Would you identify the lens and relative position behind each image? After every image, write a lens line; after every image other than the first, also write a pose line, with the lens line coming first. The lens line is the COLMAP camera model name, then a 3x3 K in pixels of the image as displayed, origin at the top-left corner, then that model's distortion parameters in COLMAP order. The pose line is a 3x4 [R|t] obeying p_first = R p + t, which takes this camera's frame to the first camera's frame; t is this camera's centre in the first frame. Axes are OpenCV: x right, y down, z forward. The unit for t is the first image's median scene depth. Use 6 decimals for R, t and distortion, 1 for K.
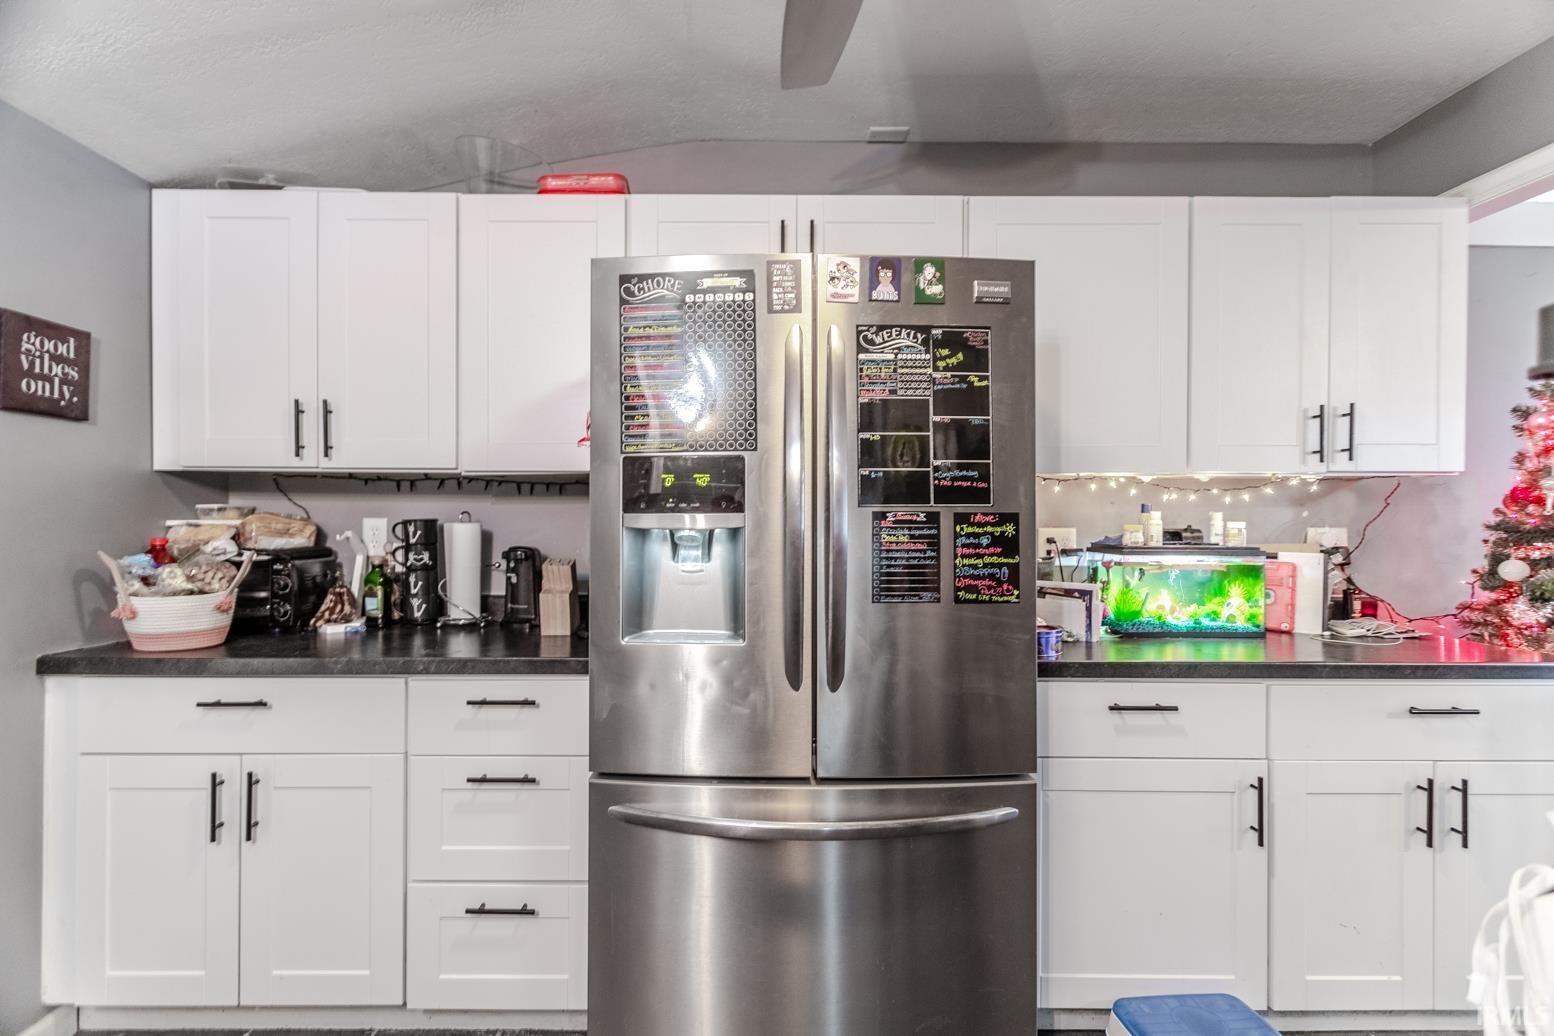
lens RADIAL K [[744.7, 0, 740.8], [0, 744.7, 513.2], [0, 0, 1]] dist [0.000533, -0.000271]
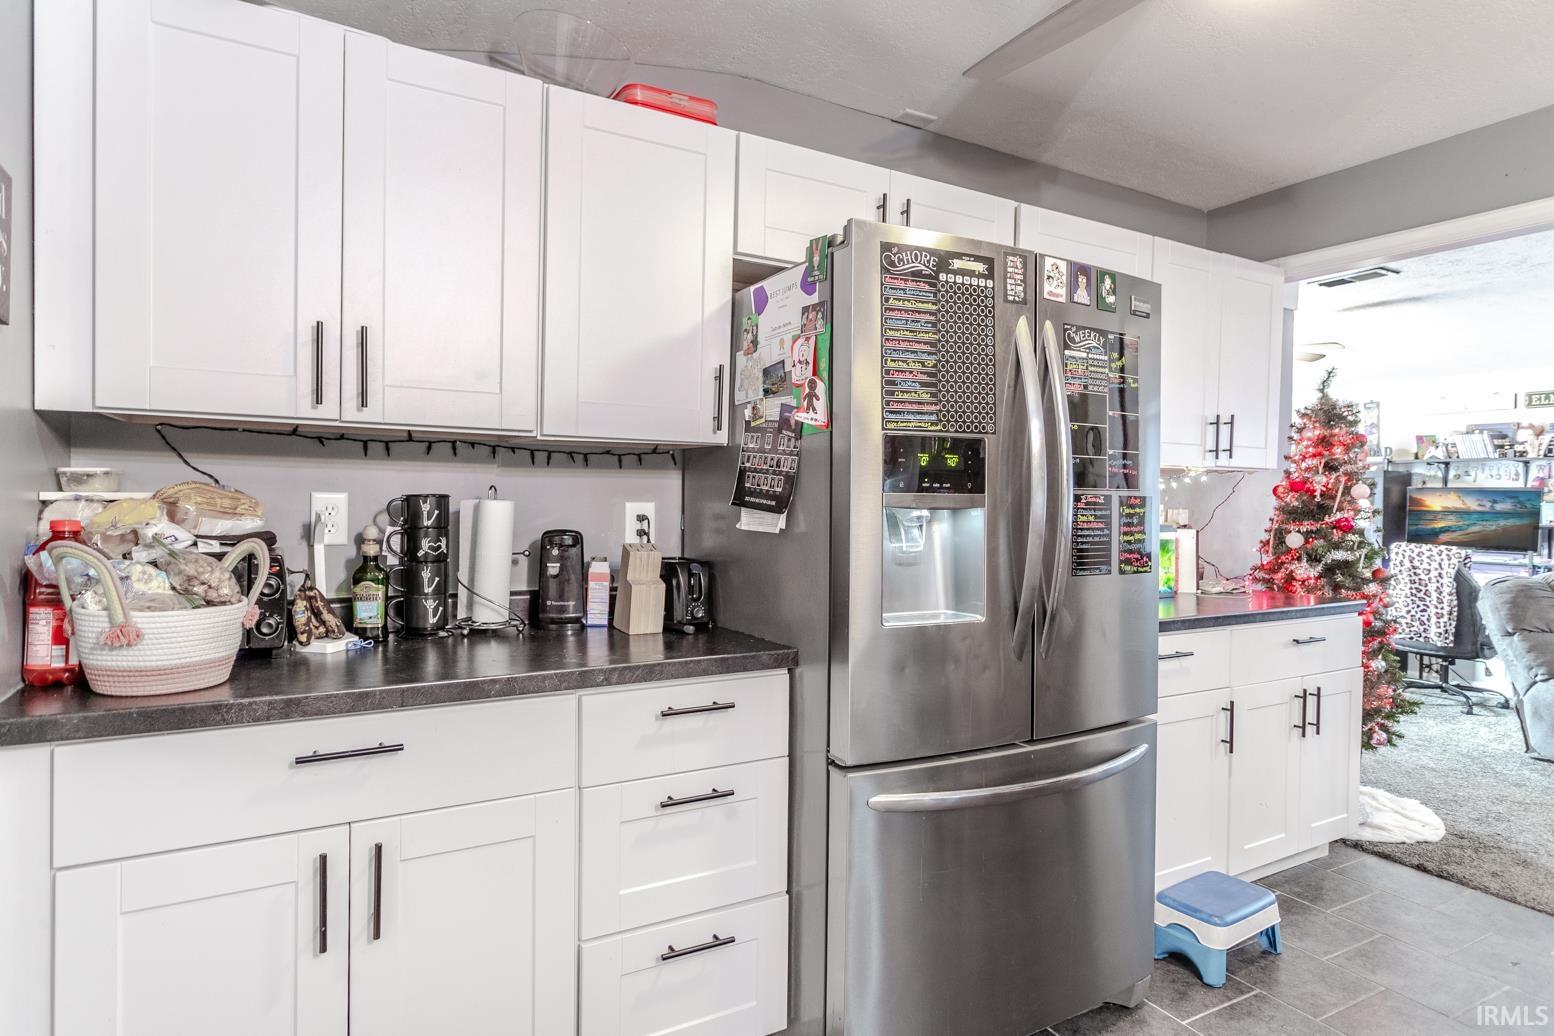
lens RADIAL K [[863.5, 0, 776.4], [0, 863.5, 507.7], [0, 0, 1]] dist [-0.004455, 0.000644]
pose [[0.868041, 0.004359, 0.496474, -0.743800], [-0.014412, 0.999761, 0.016420, 0.002966], [-0.496284, -0.021408, 0.867896, 0.093171]]
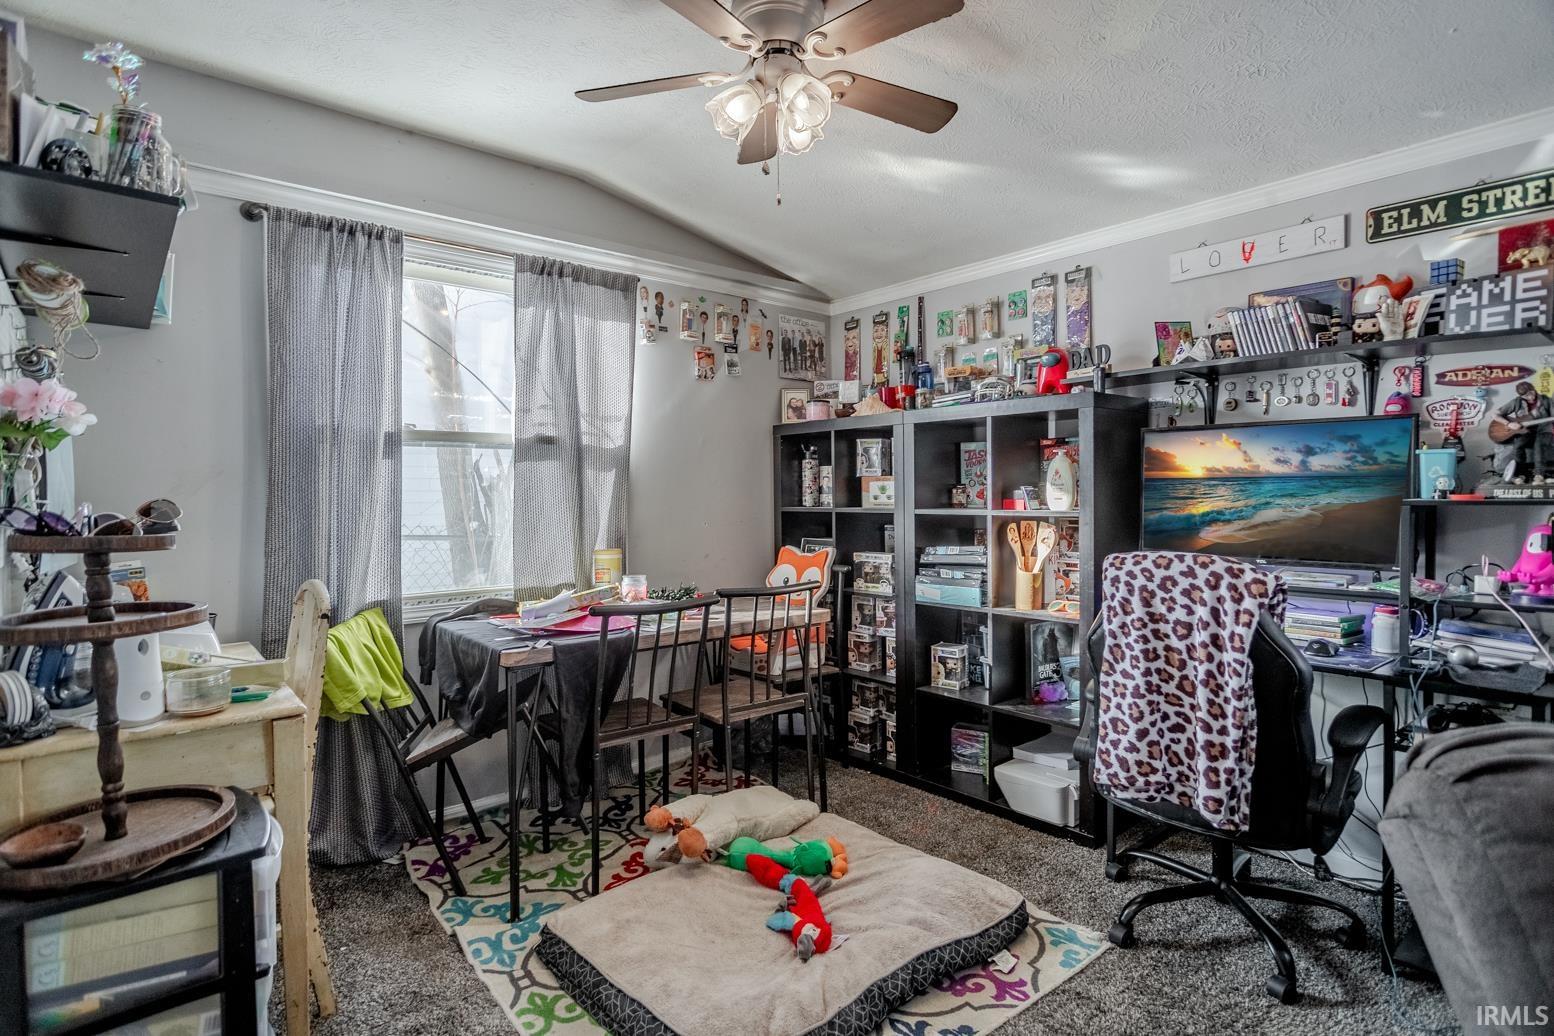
lens RADIAL K [[810.1, 0, 784.4], [0, 810.1, 498.2], [0, 0, 1]] dist [-0.004745, 0.001823]
pose [[0.751772, -0.013738, 0.659280, 1.798951], [0.002558, 0.999836, 0.017918, 0.050443], [-0.659418, -0.011784, 0.751684, 1.194262]]
